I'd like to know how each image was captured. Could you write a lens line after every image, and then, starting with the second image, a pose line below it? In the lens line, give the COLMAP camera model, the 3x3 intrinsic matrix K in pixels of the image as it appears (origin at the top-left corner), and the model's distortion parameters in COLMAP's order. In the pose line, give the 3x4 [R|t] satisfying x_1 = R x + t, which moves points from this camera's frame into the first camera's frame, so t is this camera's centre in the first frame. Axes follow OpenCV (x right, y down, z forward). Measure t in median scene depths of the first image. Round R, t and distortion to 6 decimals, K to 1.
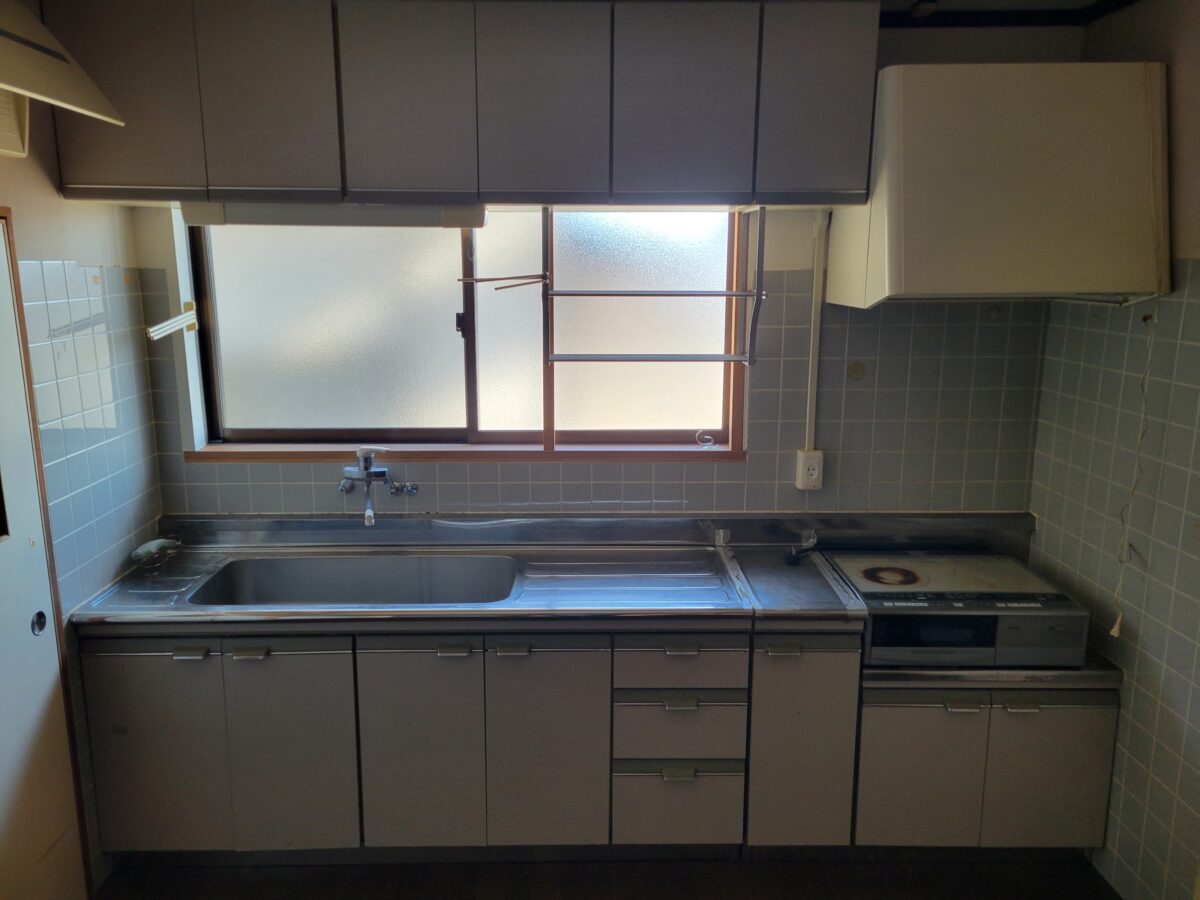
lens RADIAL K [[905.8, 0, 590.9], [0, 905.8, 451.5], [0, 0, 1]] dist [0.051913, -0.003288]
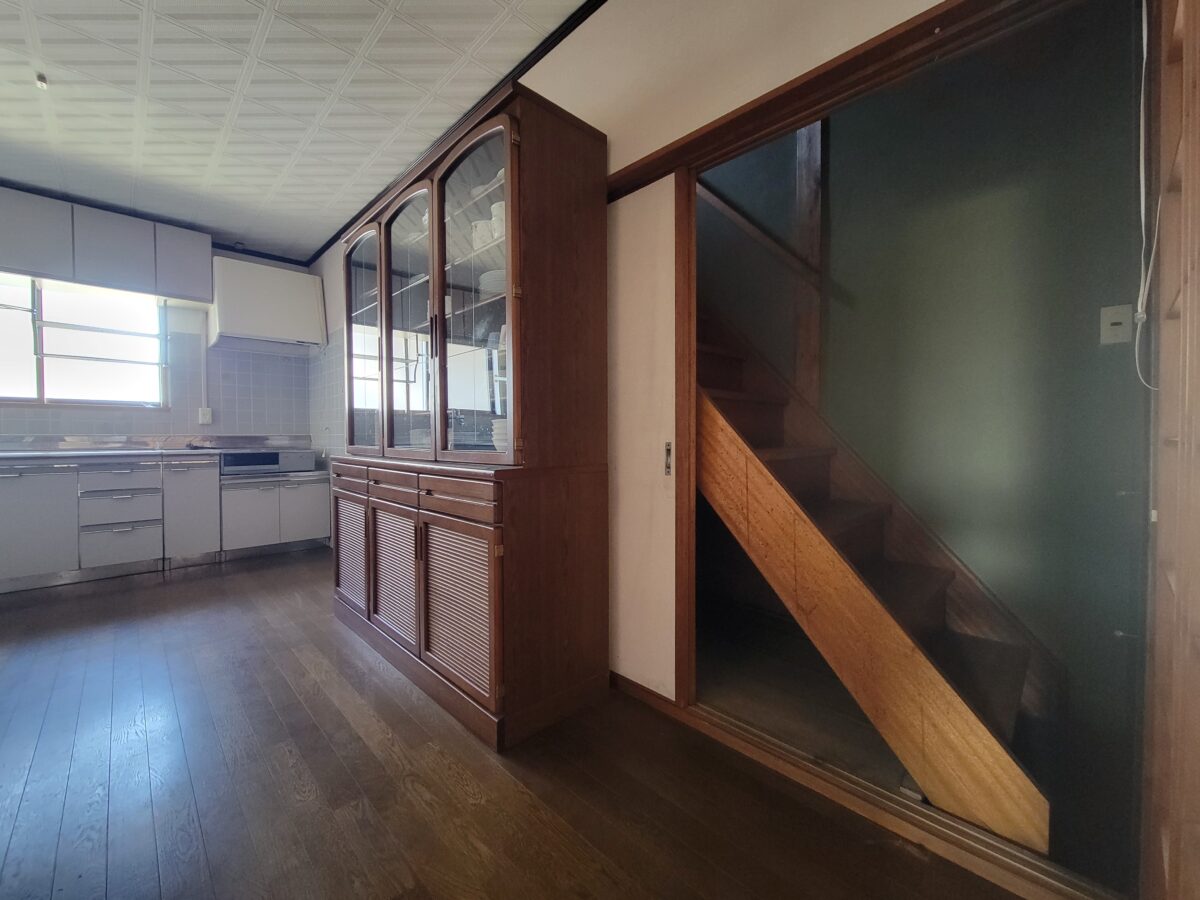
lens RADIAL K [[485.6, 0, 606.4], [0, 485.6, 448.9], [0, 0, 1]] dist [-0.003480, -0.001780]
pose [[0.717013, -0.018553, 0.696812, 0.122149], [0.138313, 0.983556, -0.116136, 0.450128], [-0.683199, 0.179649, 0.707789, -0.686640]]
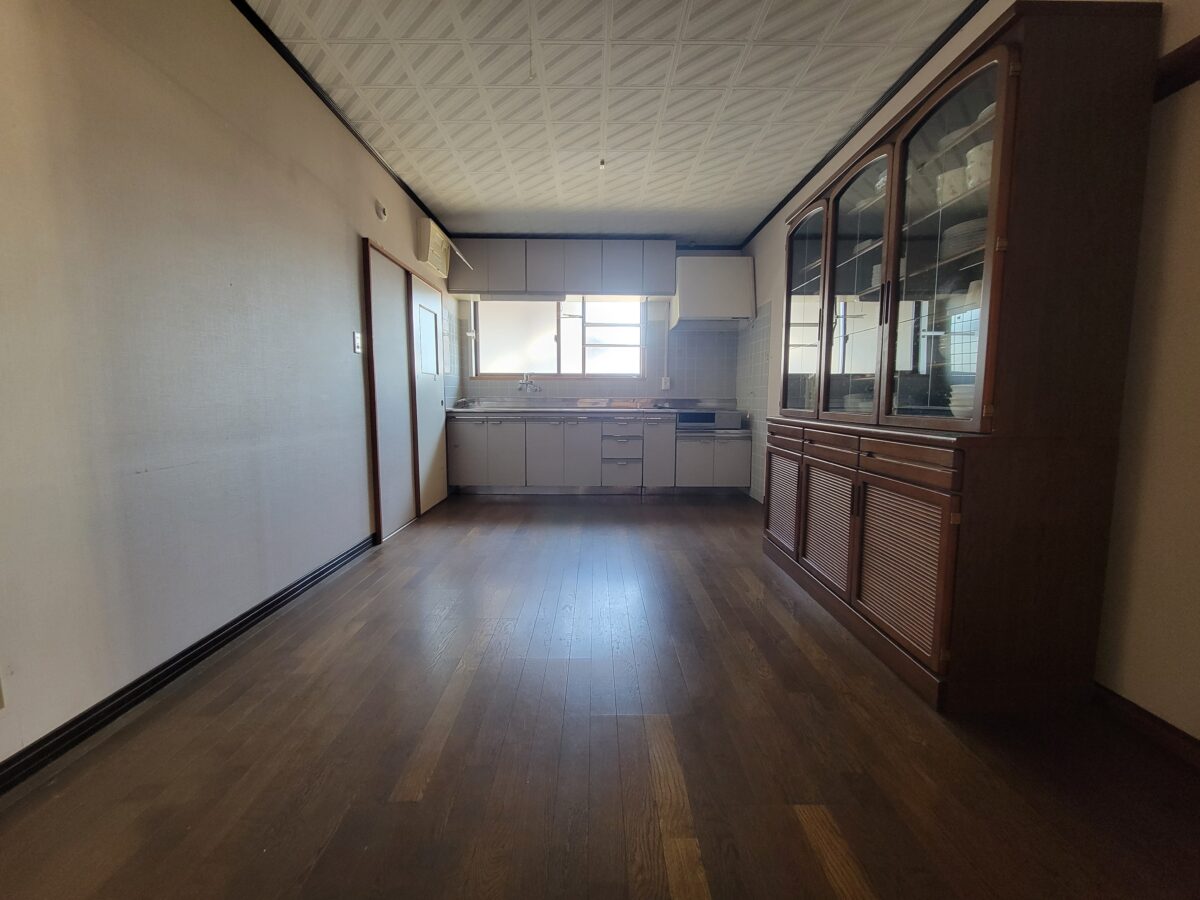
lens RADIAL K [[485.6, 0, 600.5], [0, 485.6, 448.6], [0, 0, 1]] dist [-0.003480, -0.001780]
pose [[0.999892, 0.005451, -0.013652, 0.042071], [-0.006731, 0.995406, -0.095506, 0.457865], [0.013068, 0.095588, 0.995335, -0.736175]]
